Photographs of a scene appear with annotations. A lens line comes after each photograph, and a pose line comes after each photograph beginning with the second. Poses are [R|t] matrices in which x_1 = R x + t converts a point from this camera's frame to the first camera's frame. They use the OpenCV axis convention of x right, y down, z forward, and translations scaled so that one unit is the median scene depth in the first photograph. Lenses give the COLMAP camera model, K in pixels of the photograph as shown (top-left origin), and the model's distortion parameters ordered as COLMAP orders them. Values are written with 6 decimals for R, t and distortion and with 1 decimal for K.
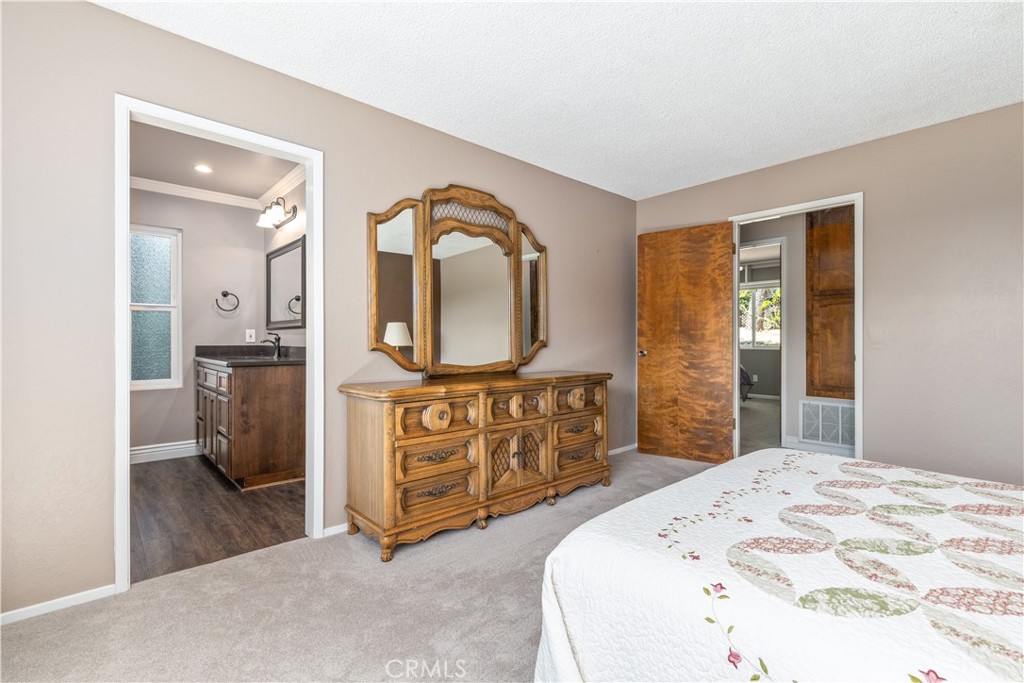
lens RADIAL K [[454.5, 0, 510.6], [0, 454.5, 332.0], [0, 0, 1]] dist [-0.002302, -0.000208]
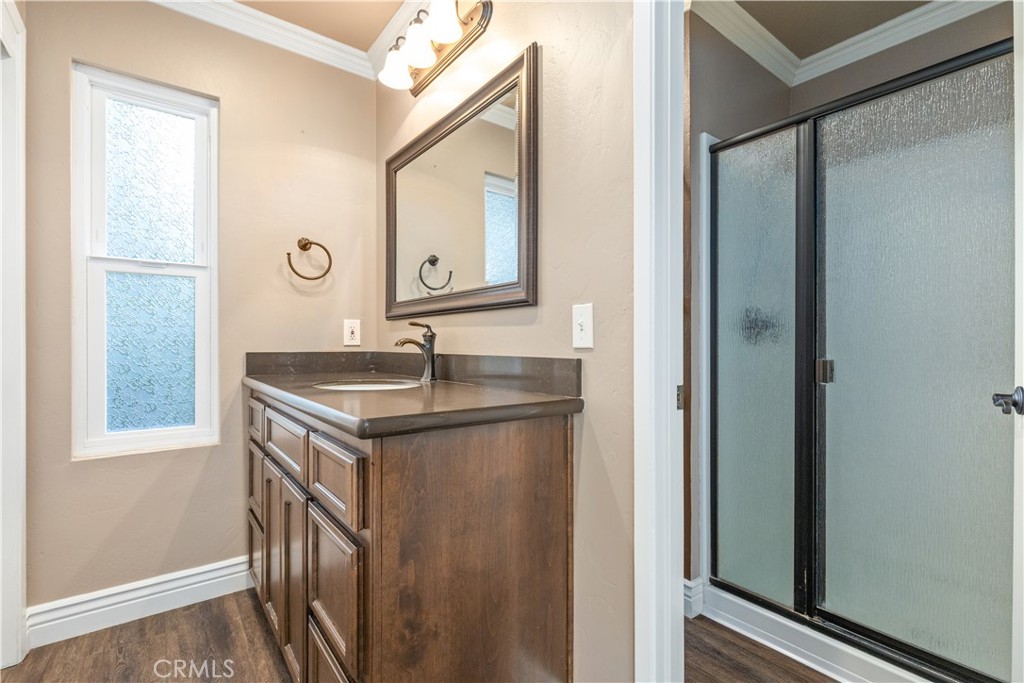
lens RADIAL K [[454.5, 0, 505.9], [0, 454.5, 333.9], [0, 0, 1]] dist [-0.002302, -0.000208]
pose [[0.996202, -0.002768, -0.087032, -0.396370], [0.002493, 0.999992, -0.003272, 0.013441], [0.087040, 0.003042, 0.996200, 0.571414]]
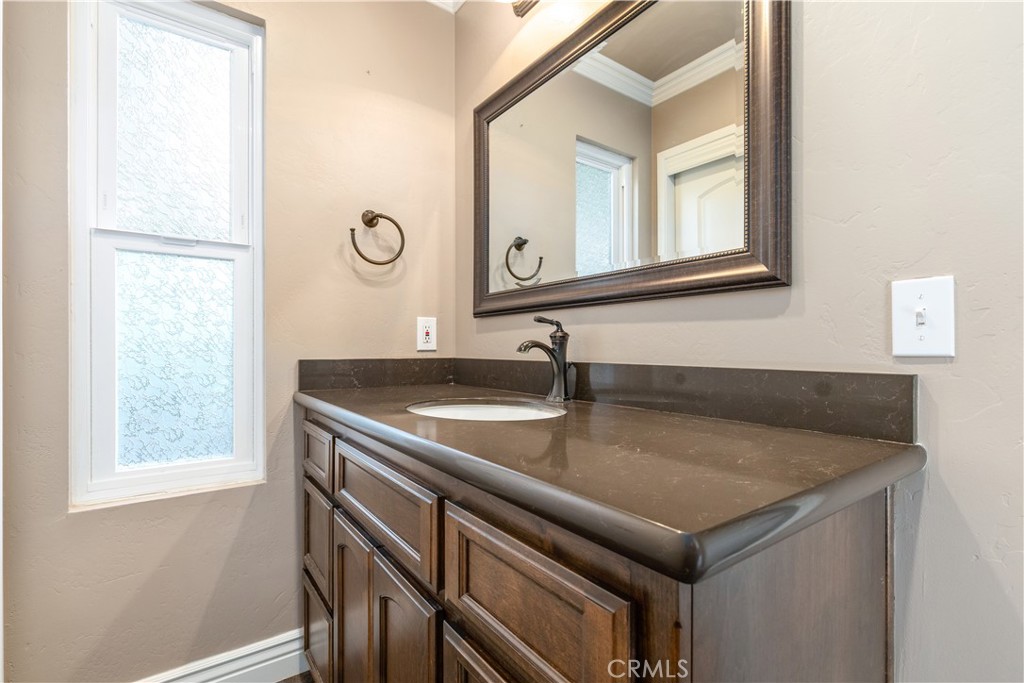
lens RADIAL K [[454.5, 0, 505.0], [0, 454.5, 337.9], [0, 0, 1]] dist [-0.002302, -0.000208]
pose [[0.992274, -0.003685, -0.124014, -0.500932], [0.003224, 0.999987, -0.003922, 0.015333], [0.124027, 0.003492, 0.992273, 0.683659]]
